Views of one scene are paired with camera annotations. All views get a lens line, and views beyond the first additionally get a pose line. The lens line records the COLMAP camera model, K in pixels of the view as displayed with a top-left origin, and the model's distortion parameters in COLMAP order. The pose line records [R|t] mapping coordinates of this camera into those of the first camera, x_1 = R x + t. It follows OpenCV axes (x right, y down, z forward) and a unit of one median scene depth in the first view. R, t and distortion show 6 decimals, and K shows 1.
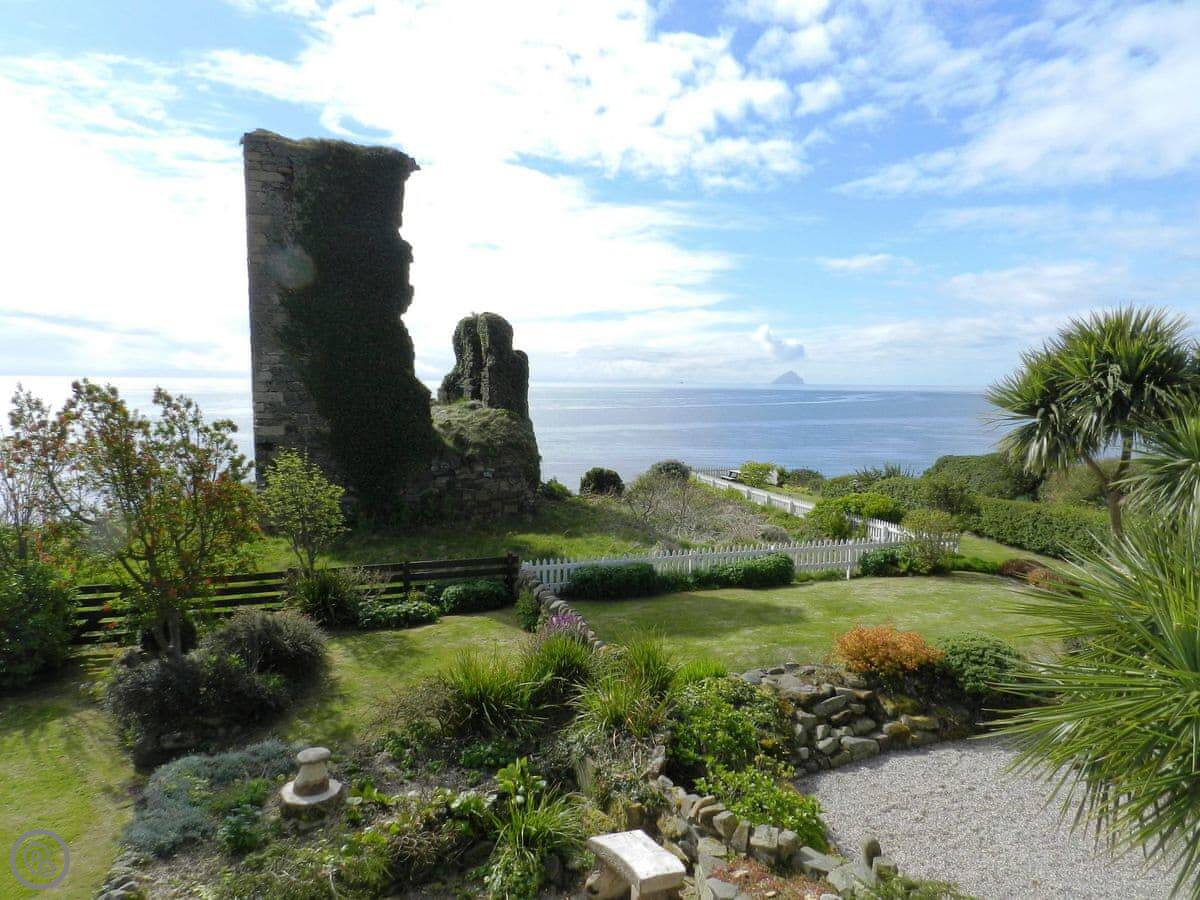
lens RADIAL K [[815.0, 0, 600.0], [0, 815.0, 450.0], [0, 0, 1]] dist [0.022500, -0.003340]
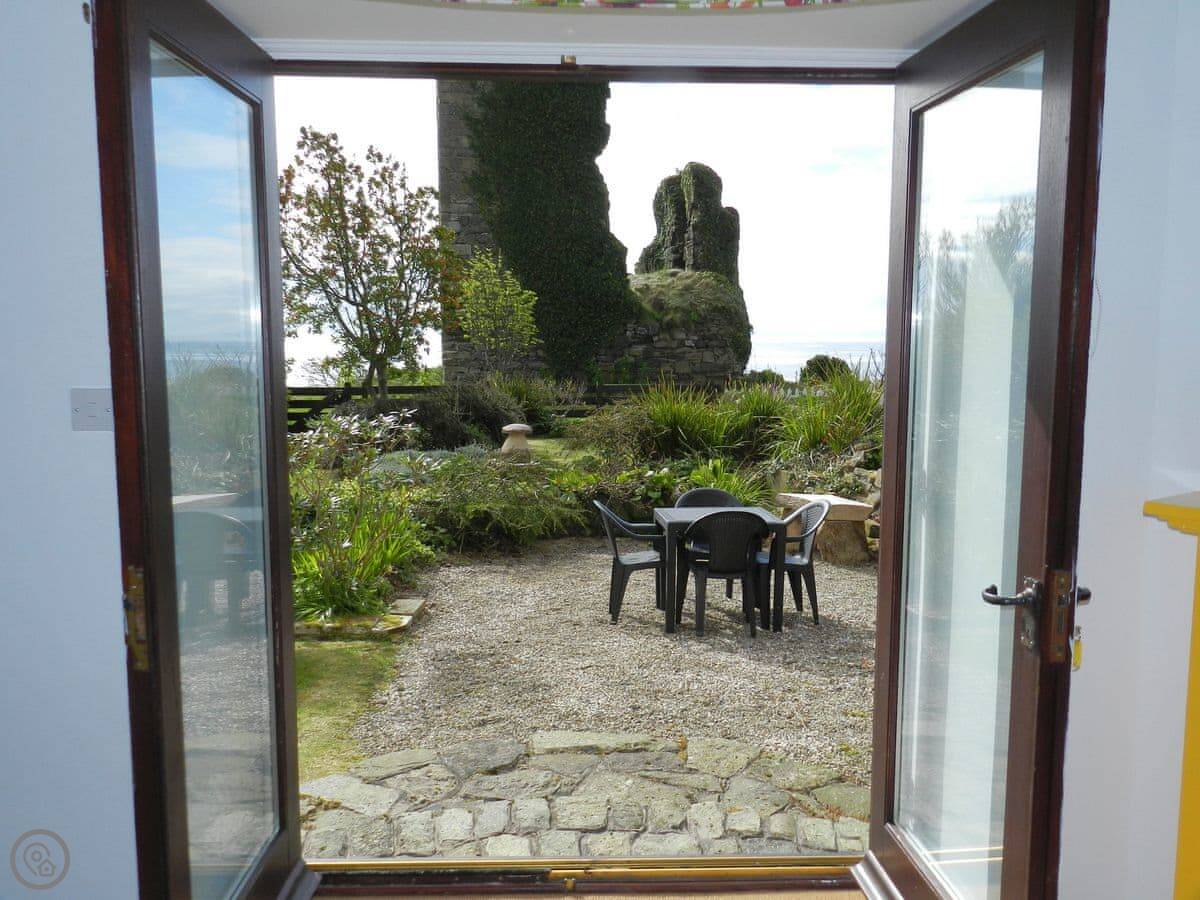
lens RADIAL K [[1012.4, 0, 600.0], [0, 1012.4, 450.0], [0, 0, 1]] dist [0.024569, -0.001262]
pose [[0.973860, 0.020384, -0.226234, 0.016856], [-0.014155, 0.999476, 0.029125, 0.118426], [0.226709, -0.025161, 0.973637, -0.082564]]
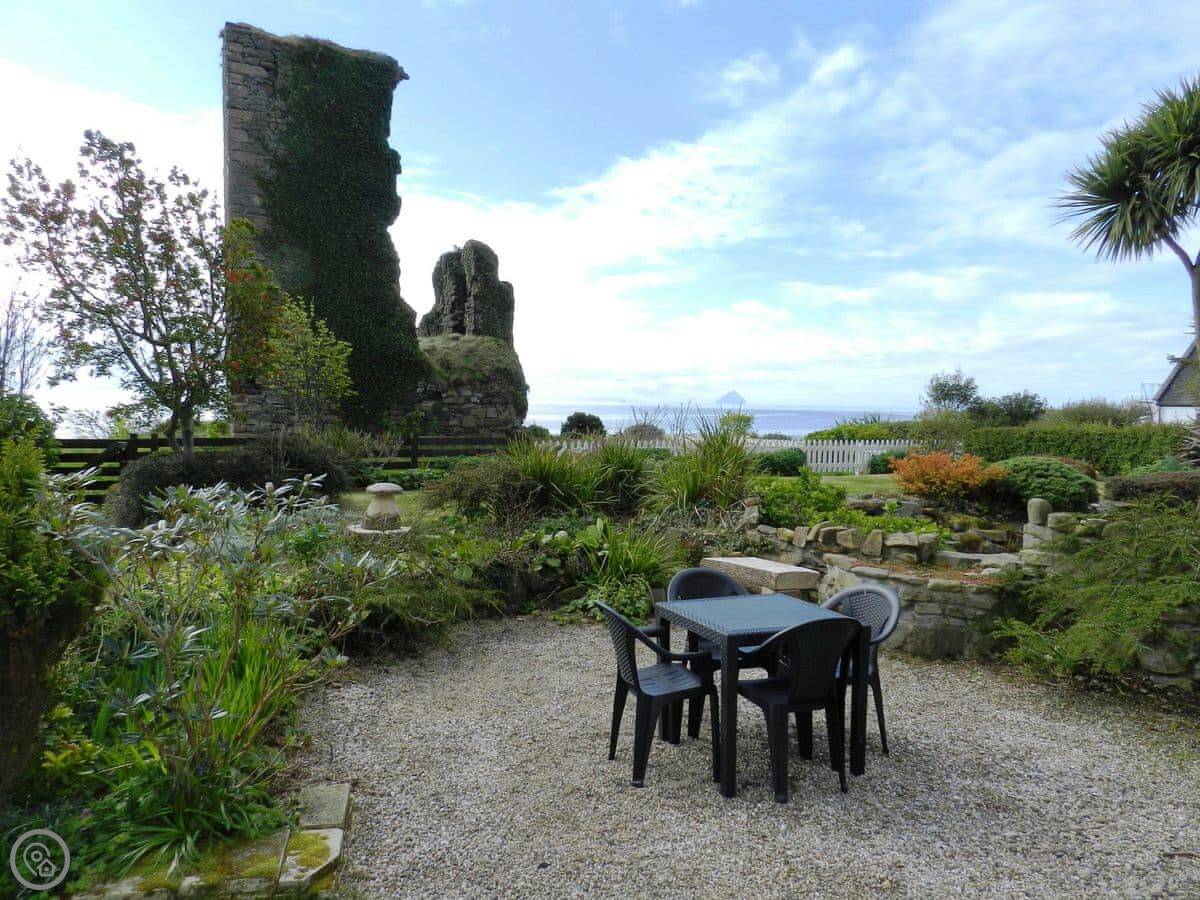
lens RADIAL K [[815.0, 0, 600.0], [0, 815.0, 450.0], [0, 0, 1]] dist [0.022500, -0.003340]
pose [[0.997635, 0.007151, 0.068365, -0.057967], [-0.005590, 0.999720, -0.022997, 0.114867], [-0.068510, 0.022561, 0.997395, 0.031177]]
